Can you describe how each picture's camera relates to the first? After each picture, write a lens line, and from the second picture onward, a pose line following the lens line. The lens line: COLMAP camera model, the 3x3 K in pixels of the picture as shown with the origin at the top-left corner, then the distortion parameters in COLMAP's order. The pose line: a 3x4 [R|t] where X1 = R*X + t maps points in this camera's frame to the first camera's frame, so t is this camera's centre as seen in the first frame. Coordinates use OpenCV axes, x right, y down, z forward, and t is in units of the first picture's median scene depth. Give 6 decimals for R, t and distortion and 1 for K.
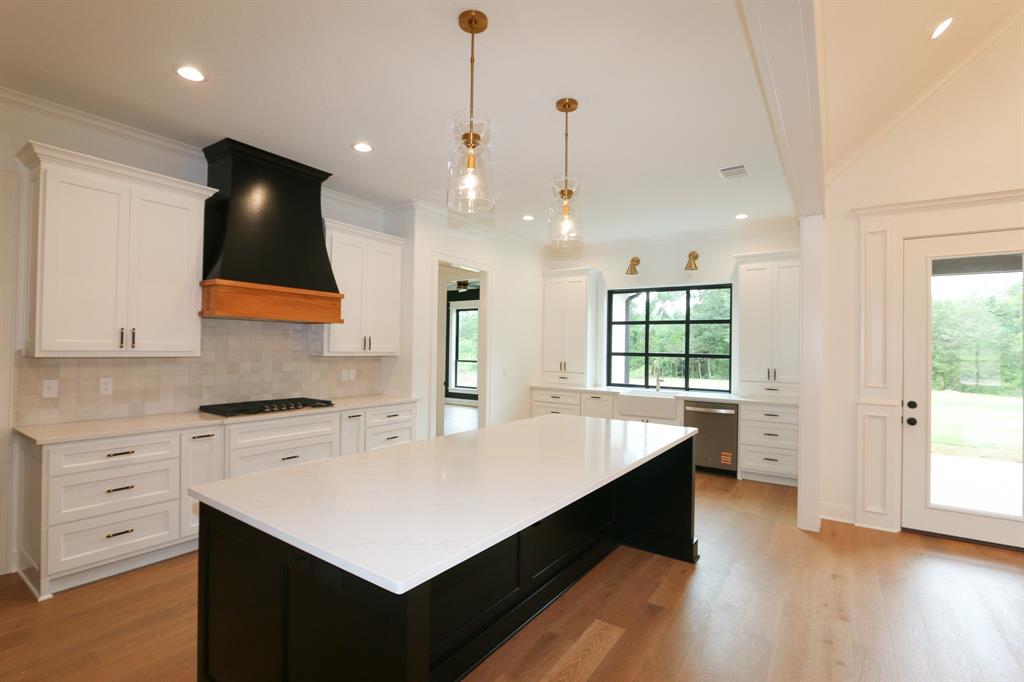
lens RADIAL K [[472.8, 0, 509.7], [0, 472.8, 344.3], [0, 0, 1]] dist [-0.019196, 0.001723]
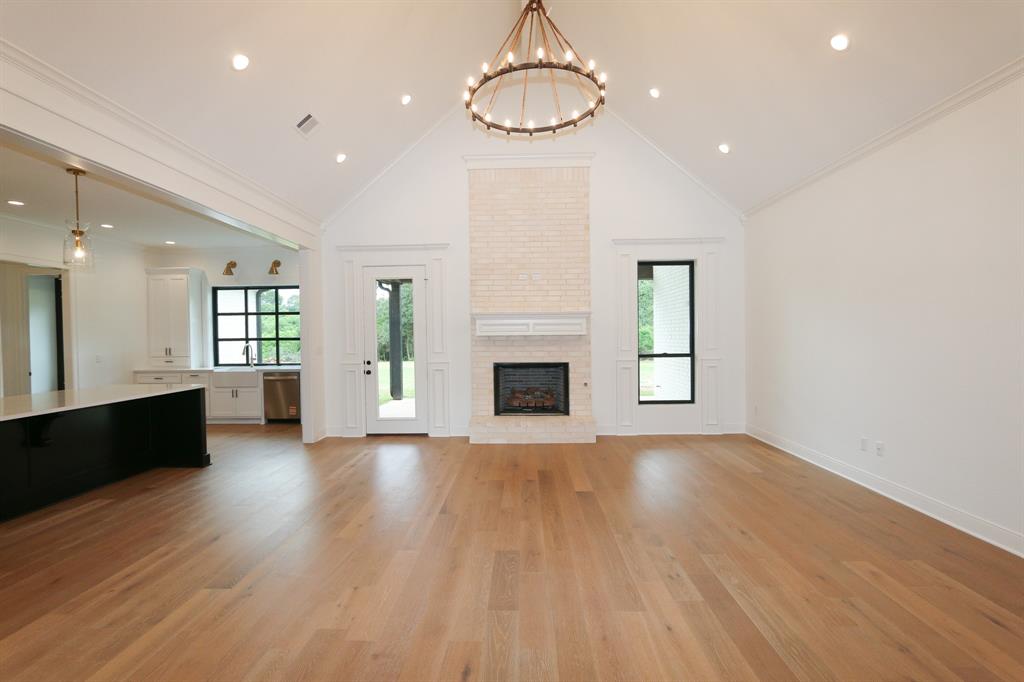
lens RADIAL K [[472.8, 0, 509.7], [0, 472.8, 344.3], [0, 0, 1]] dist [-0.019196, 0.001723]
pose [[0.837981, -0.037612, 0.544402, 0.222192], [0.021365, 0.999118, 0.036142, 0.005224], [-0.545281, -0.018656, 0.838046, -0.487502]]
